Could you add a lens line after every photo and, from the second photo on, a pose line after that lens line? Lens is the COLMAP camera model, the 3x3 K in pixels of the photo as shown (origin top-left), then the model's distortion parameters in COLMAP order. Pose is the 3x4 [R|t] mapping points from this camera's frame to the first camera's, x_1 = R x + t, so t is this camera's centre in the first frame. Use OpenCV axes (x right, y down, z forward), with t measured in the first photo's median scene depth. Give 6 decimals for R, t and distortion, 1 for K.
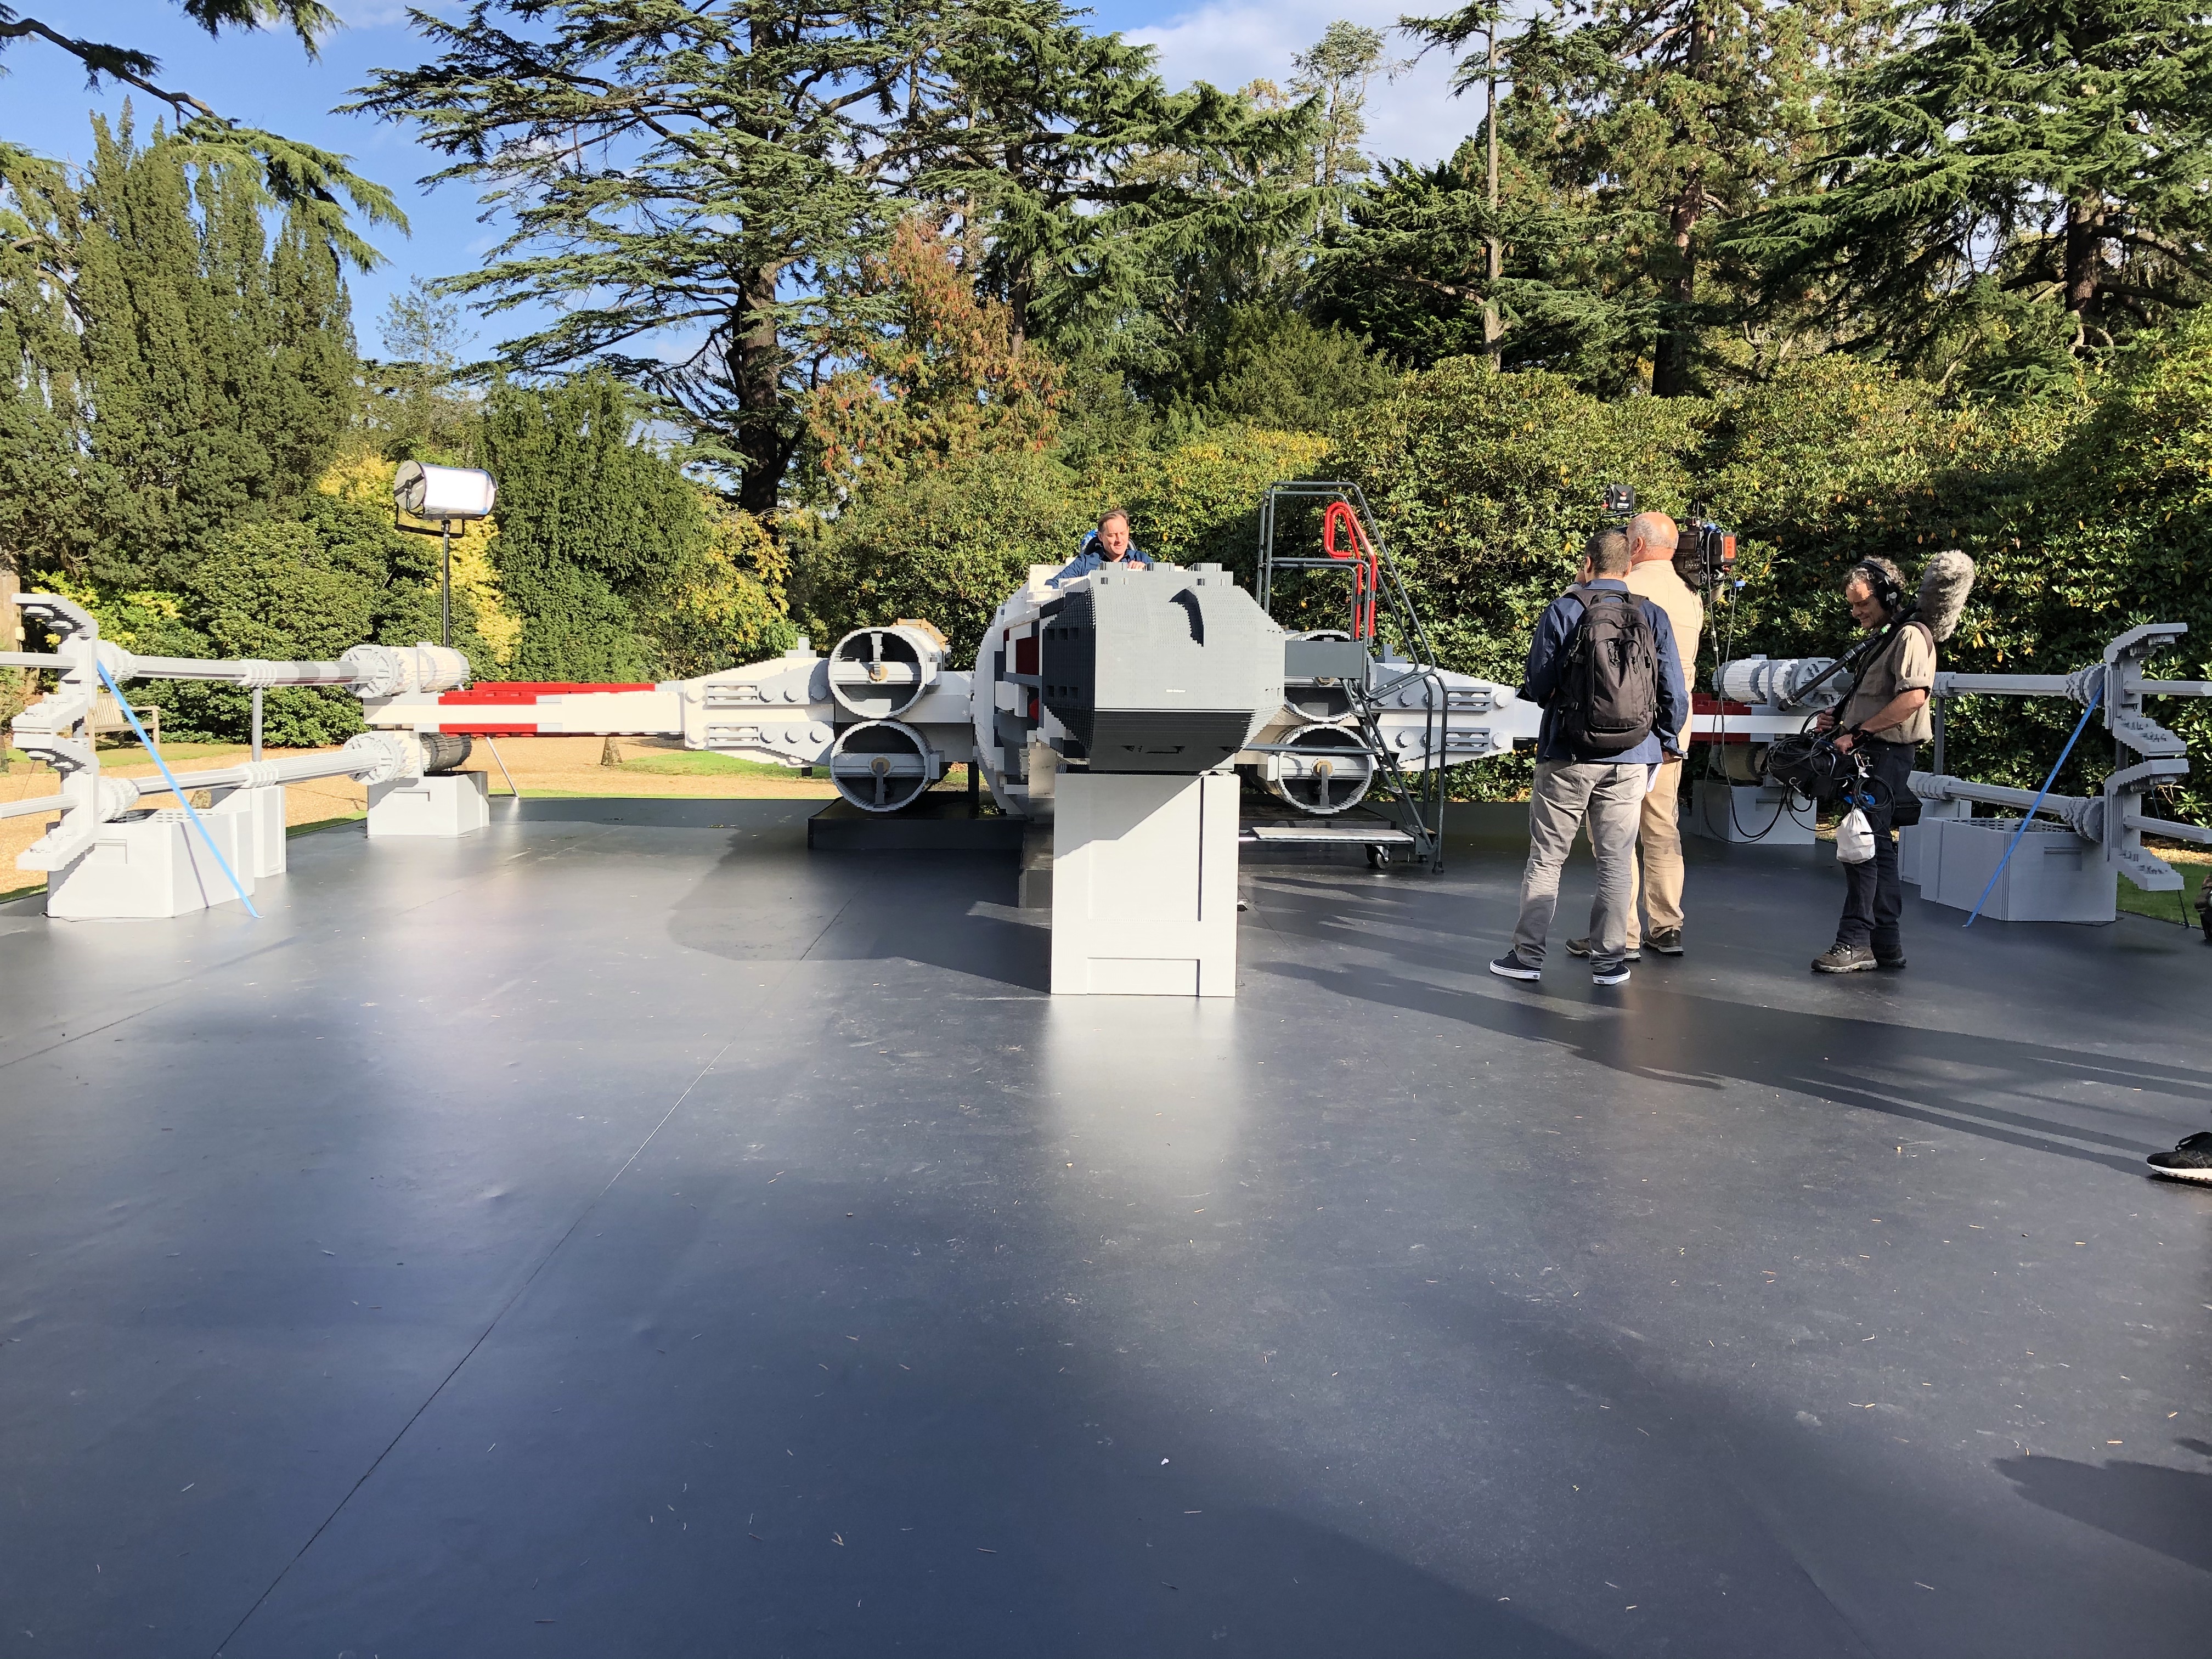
lens RADIAL K [[1822.8, 0, 1115.4], [0, 1822.8, 826.8], [0, 0, 1]] dist [0.015882, -0.013067]
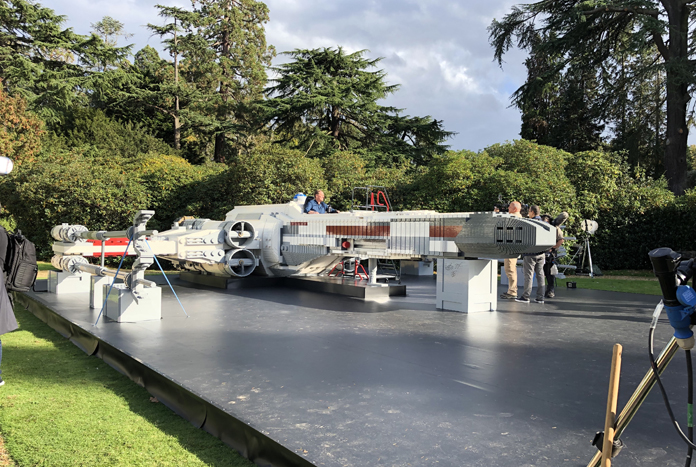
lens RADIAL K [[586.5, 0, 347.3], [0, 586.5, 244.9], [0, 0, 1]] dist [-0.001237, -0.015061]
pose [[0.822973, 0.000313, 0.568080, -0.611269], [0.034874, 0.998086, -0.051072, -0.004768], [-0.567009, 0.061843, 0.821387, 0.021702]]
